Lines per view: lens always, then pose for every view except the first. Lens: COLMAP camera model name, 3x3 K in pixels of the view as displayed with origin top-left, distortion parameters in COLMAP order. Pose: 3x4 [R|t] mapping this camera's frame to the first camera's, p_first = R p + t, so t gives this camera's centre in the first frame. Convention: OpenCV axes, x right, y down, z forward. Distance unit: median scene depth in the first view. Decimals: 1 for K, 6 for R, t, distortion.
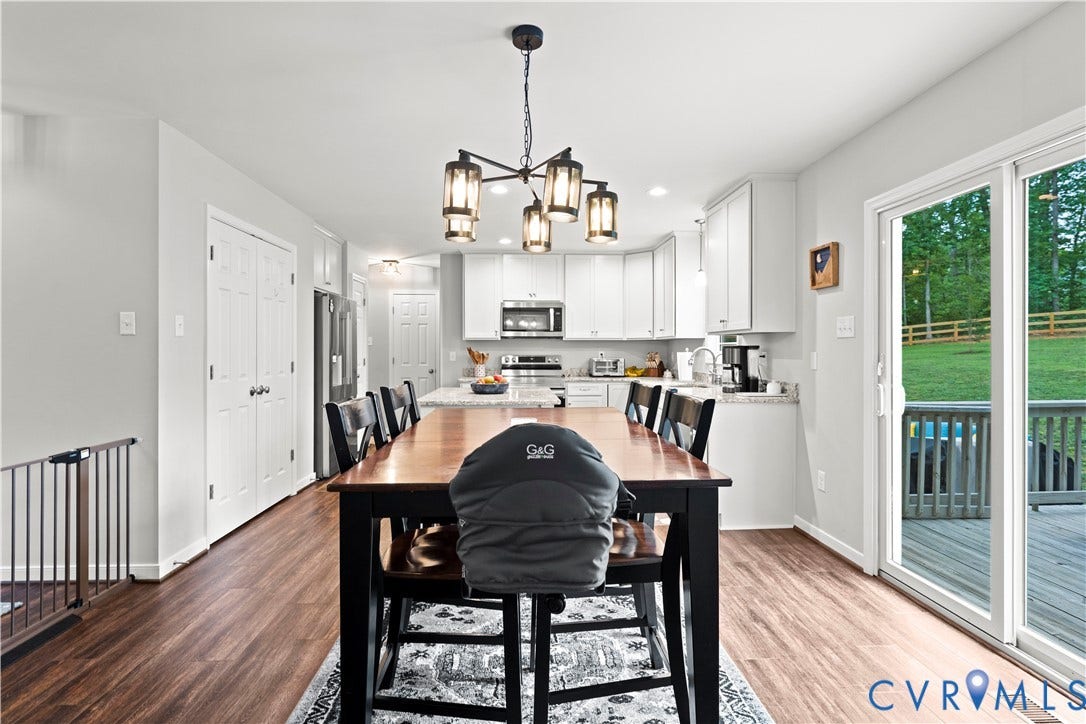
lens RADIAL K [[523.9, 0, 540.7], [0, 523.9, 352.1], [0, 0, 1]] dist [0.000964, 0.000084]
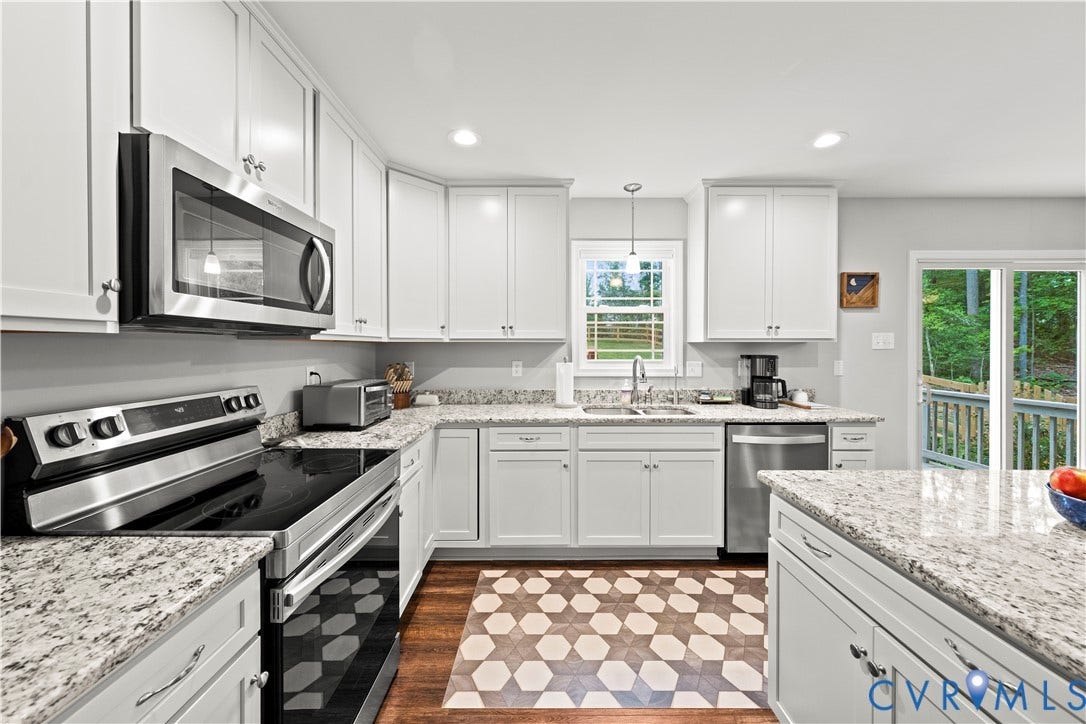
lens RADIAL K [[404.1, 0, 542.8], [0, 404.1, 349.5], [0, 0, 1]] dist [-0.000802, -0.000099]
pose [[0.042061, -0.007573, 0.999086, -0.412767], [0.001191, 0.999971, 0.007529, -0.033727], [-0.999114, 0.000873, 0.042069, 1.662997]]
